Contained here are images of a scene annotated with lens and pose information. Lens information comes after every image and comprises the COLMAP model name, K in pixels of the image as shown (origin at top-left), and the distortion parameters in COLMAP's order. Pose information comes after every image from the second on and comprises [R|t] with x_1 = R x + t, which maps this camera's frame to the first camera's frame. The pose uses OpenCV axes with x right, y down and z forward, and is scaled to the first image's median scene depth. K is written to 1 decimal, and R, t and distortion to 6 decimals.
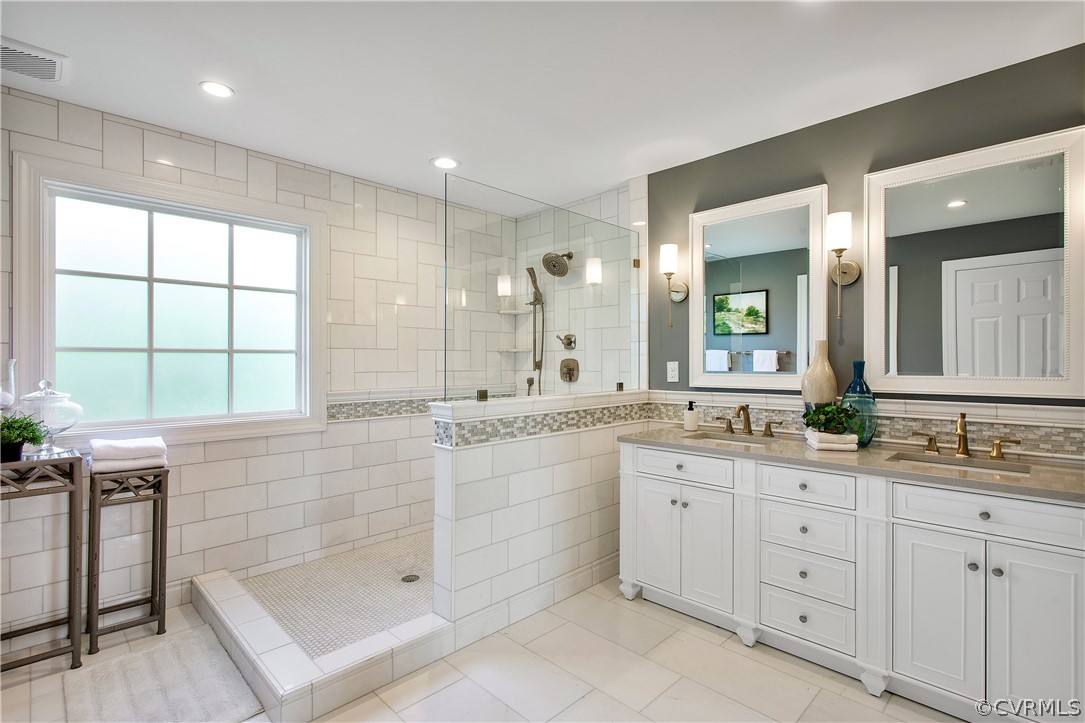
lens RADIAL K [[511.3, 0, 543.4], [0, 511.3, 361.2], [0, 0, 1]] dist [-0.001073, 0.000190]
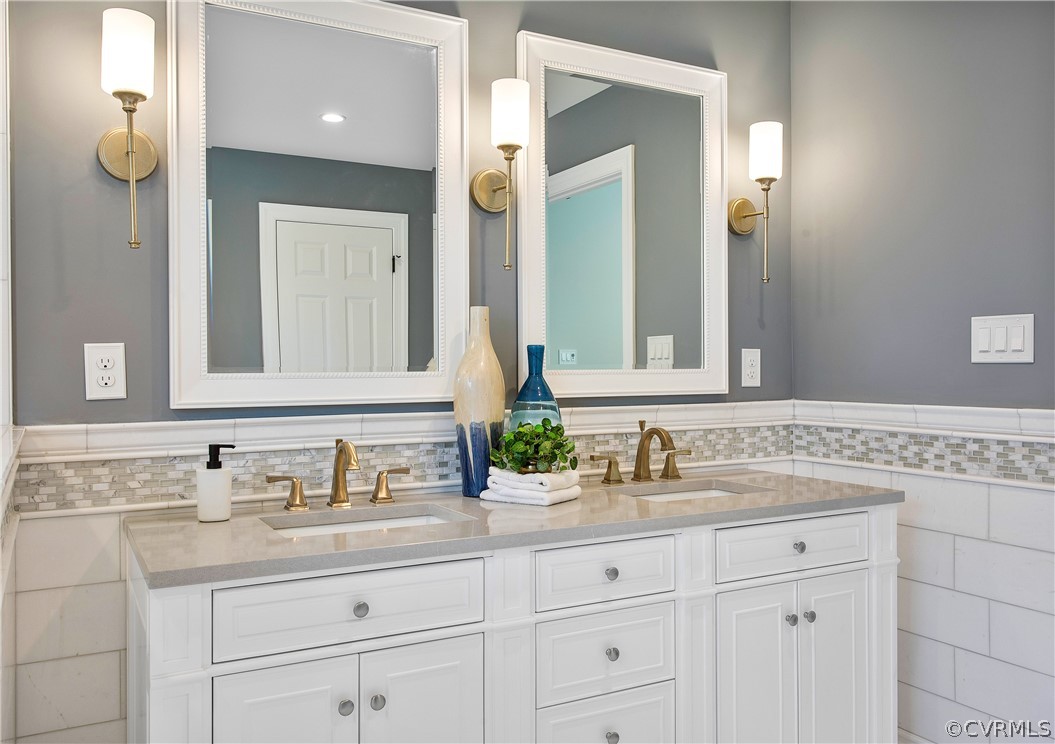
lens RADIAL K [[878.0, 0, 528.4], [0, 878.0, 373.6], [0, 0, 1]] dist [0.000827, -0.004603]
pose [[0.275048, -0.003716, 0.961423, -0.295278], [0.000926, 0.999993, 0.003600, 0.023723], [-0.961430, -0.000100, 0.275050, 0.616581]]
